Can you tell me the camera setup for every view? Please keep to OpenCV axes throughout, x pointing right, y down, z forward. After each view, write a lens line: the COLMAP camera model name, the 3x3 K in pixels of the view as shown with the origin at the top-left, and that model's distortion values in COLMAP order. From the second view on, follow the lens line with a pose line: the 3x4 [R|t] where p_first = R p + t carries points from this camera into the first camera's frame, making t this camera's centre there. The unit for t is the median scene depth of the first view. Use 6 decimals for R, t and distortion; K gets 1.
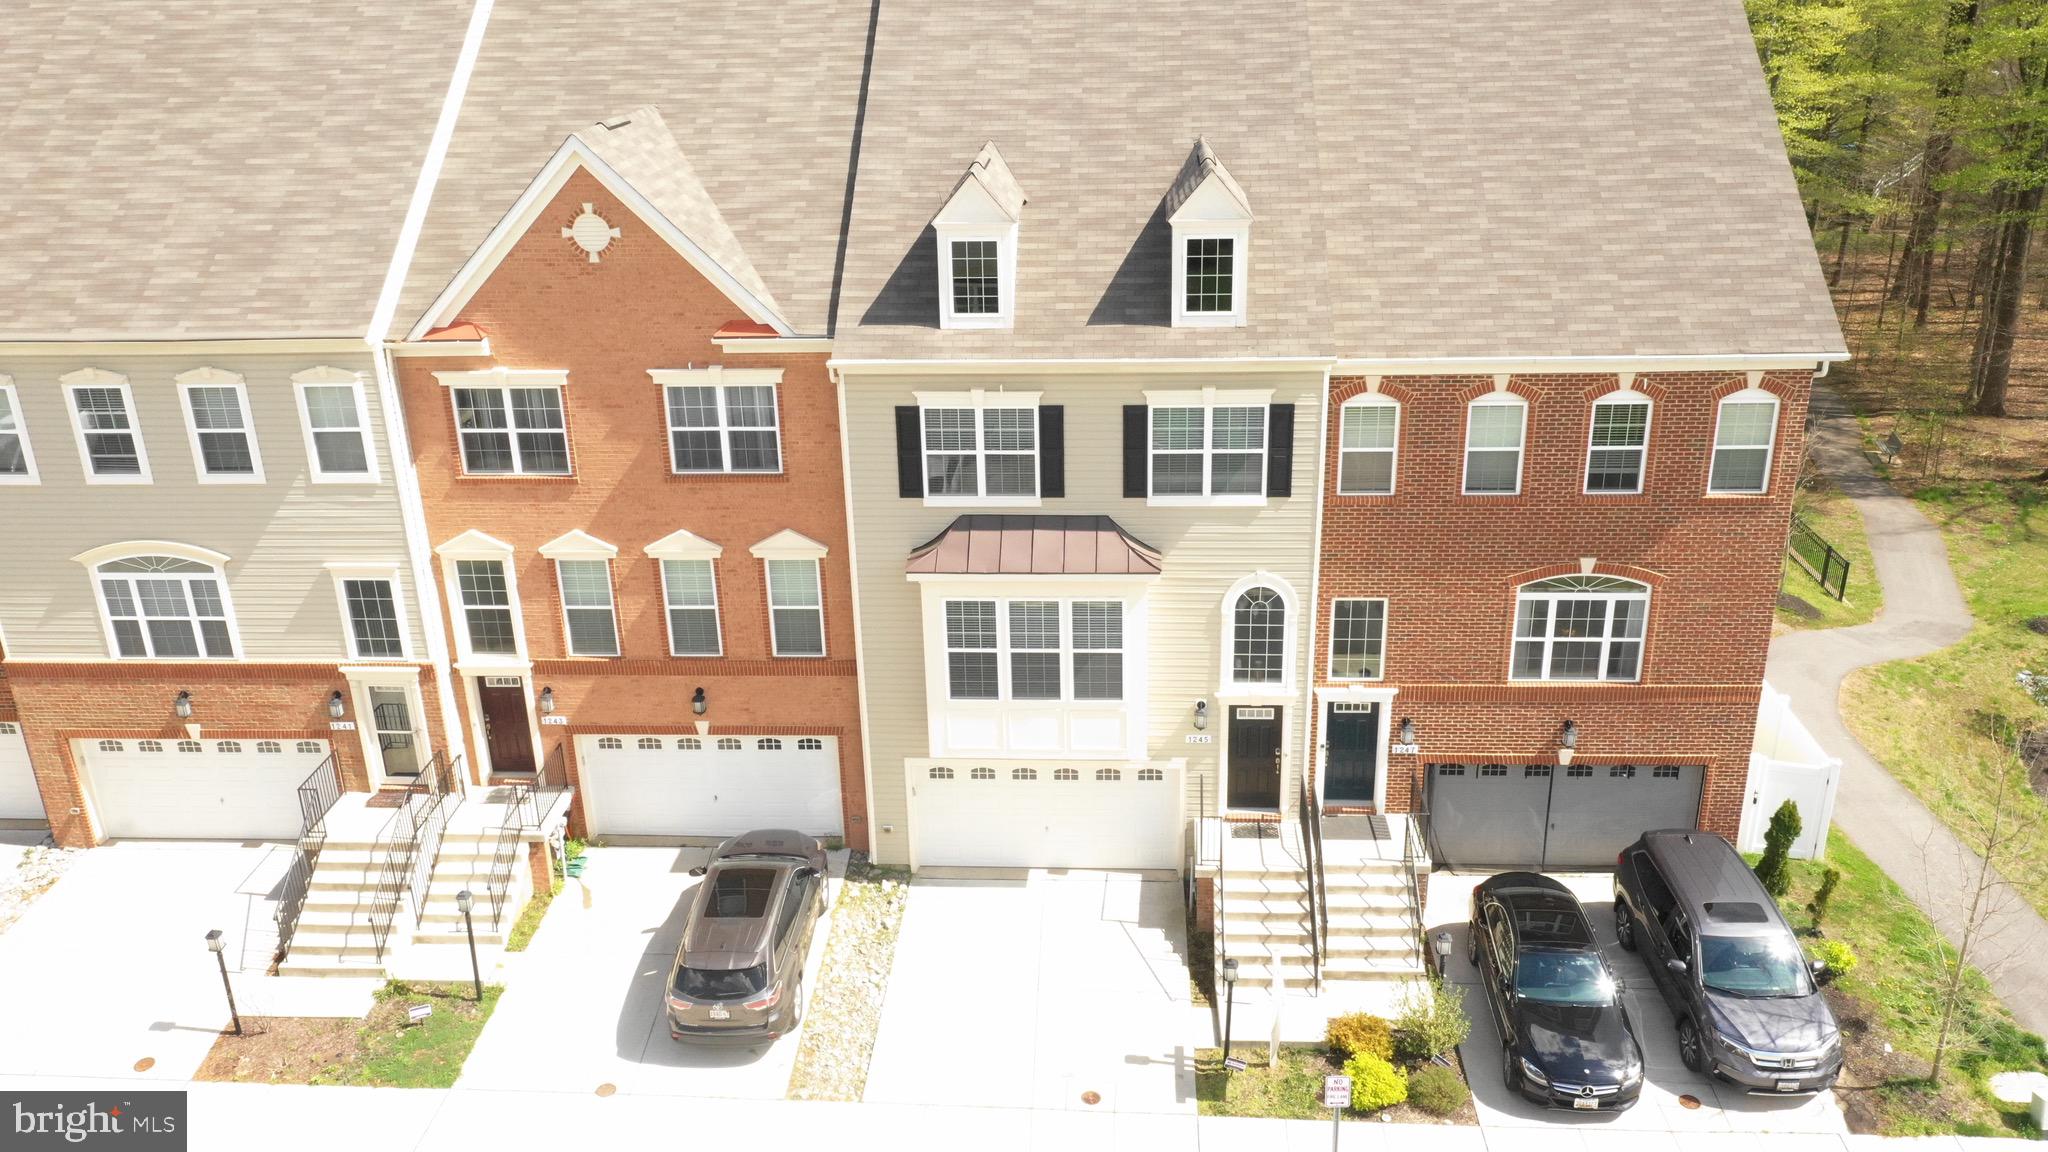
lens RADIAL K [[1642.7, 0, 1023.3], [0, 1642.7, 584.4], [0, 0, 1]] dist [0.013961, -0.002369]
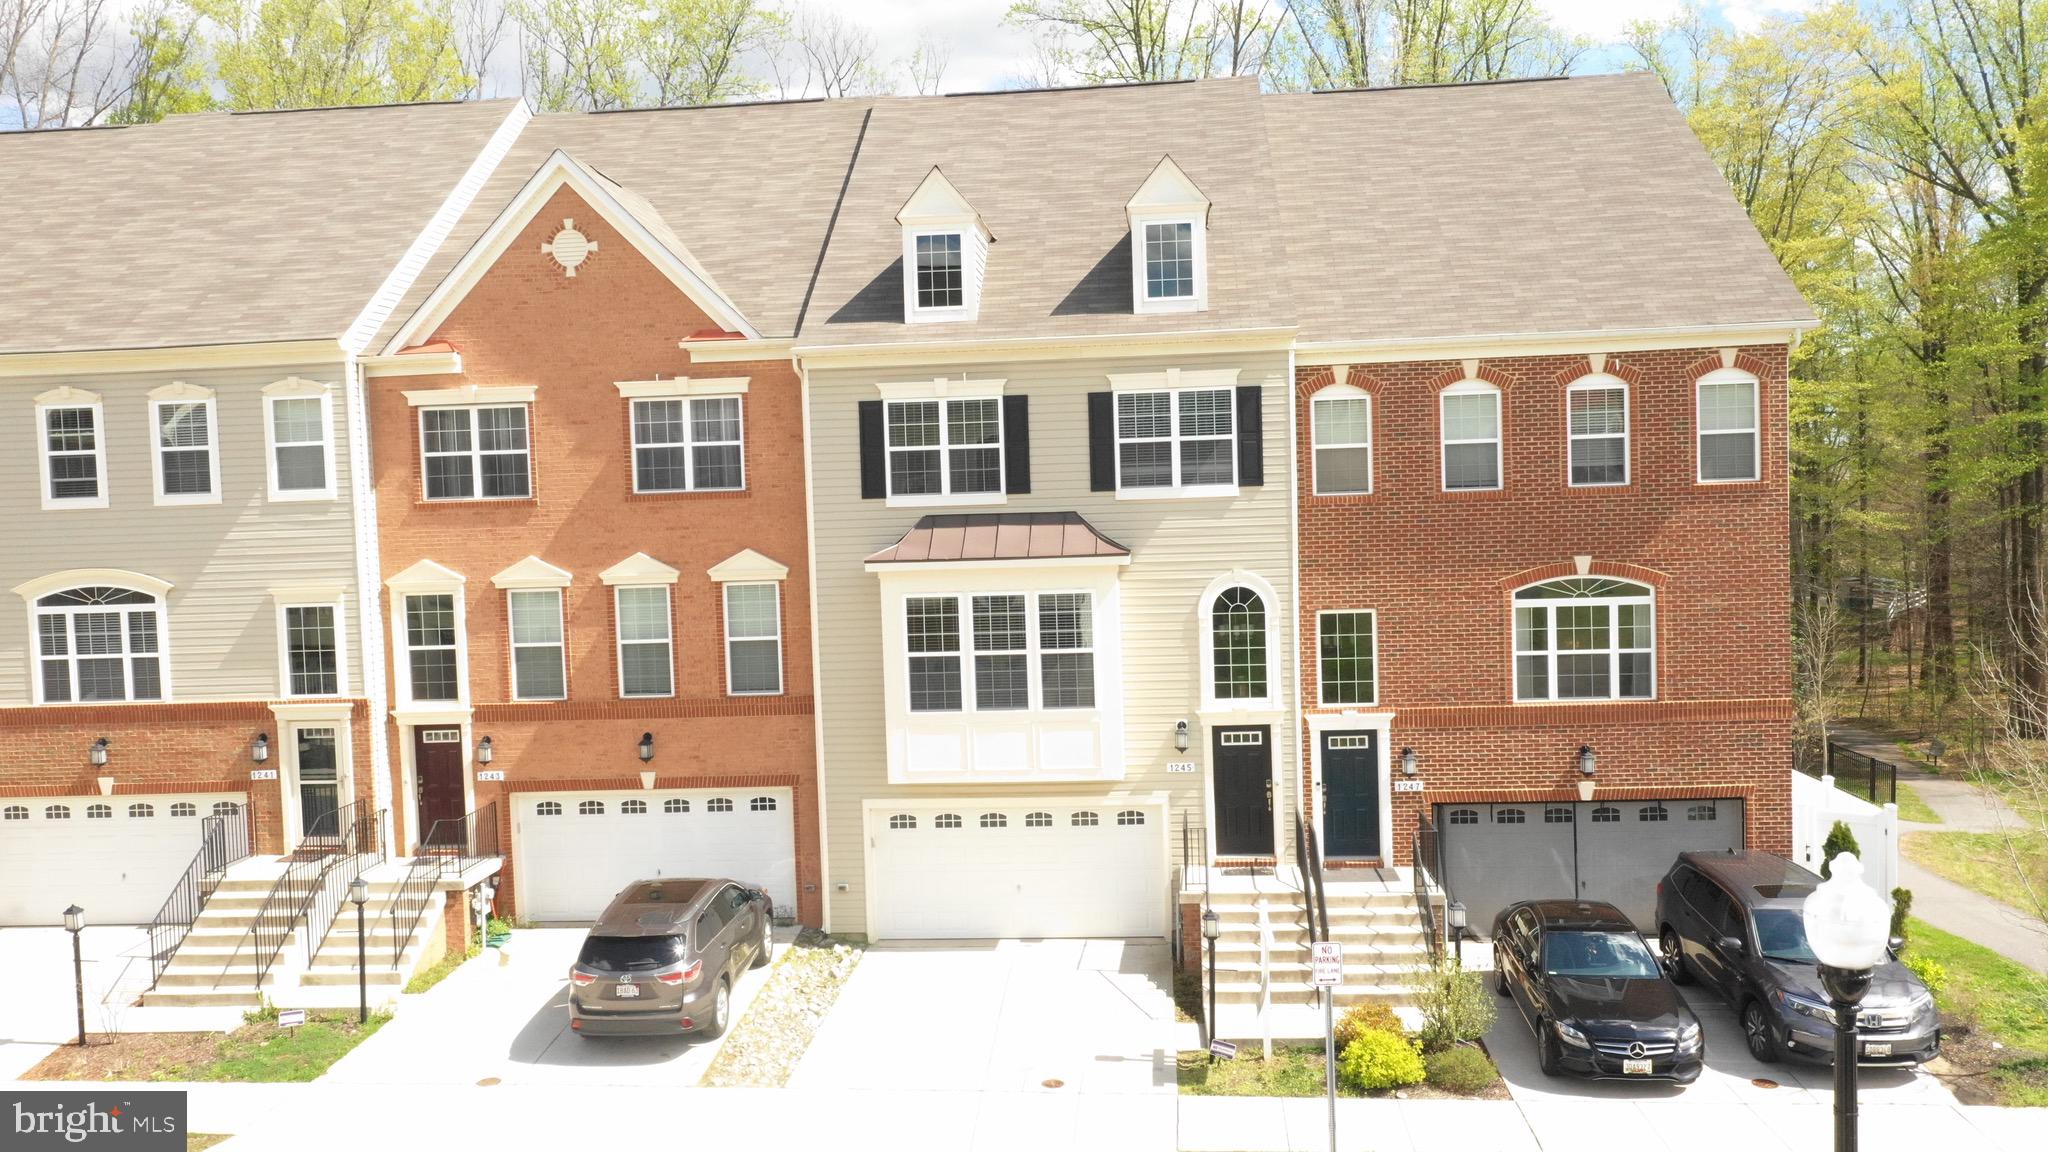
lens RADIAL K [[1642.7, 0, 1023.3], [0, 1642.7, 584.4], [0, 0, 1]] dist [0.013961, -0.002369]
pose [[0.999684, -0.007183, -0.024091, 0.042881], [-0.001209, 0.943465, -0.331471, 0.312886], [0.025110, 0.331395, 0.943158, 0.100340]]
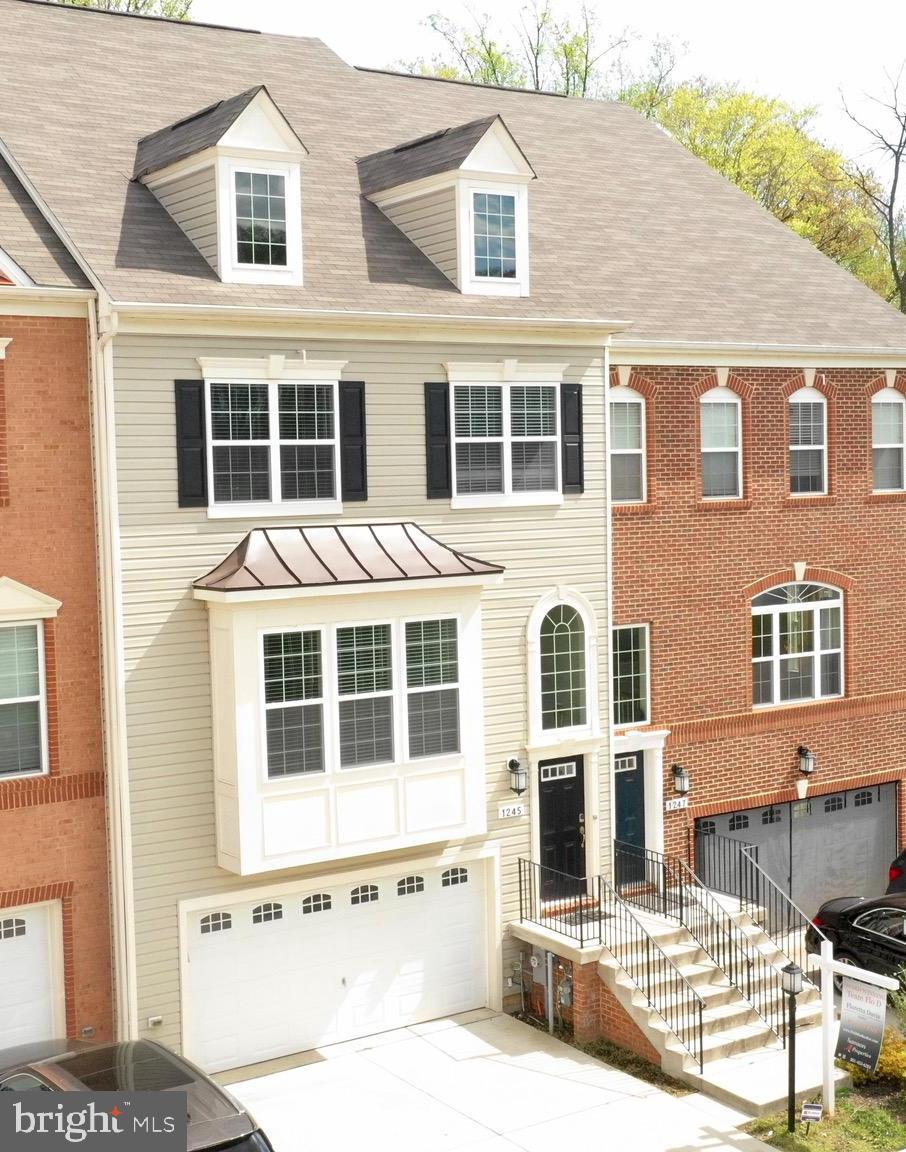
lens RADIAL K [[1683.6, 0, 427.8], [0, 1683.6, 578.3], [0, 0, 1]] dist [-0.003937, -0.001923]
pose [[0.789271, -0.034015, 0.613102, -0.447101], [0.239190, 0.936630, -0.255955, 0.195802], [-0.565544, 0.348665, 0.747391, 0.374635]]
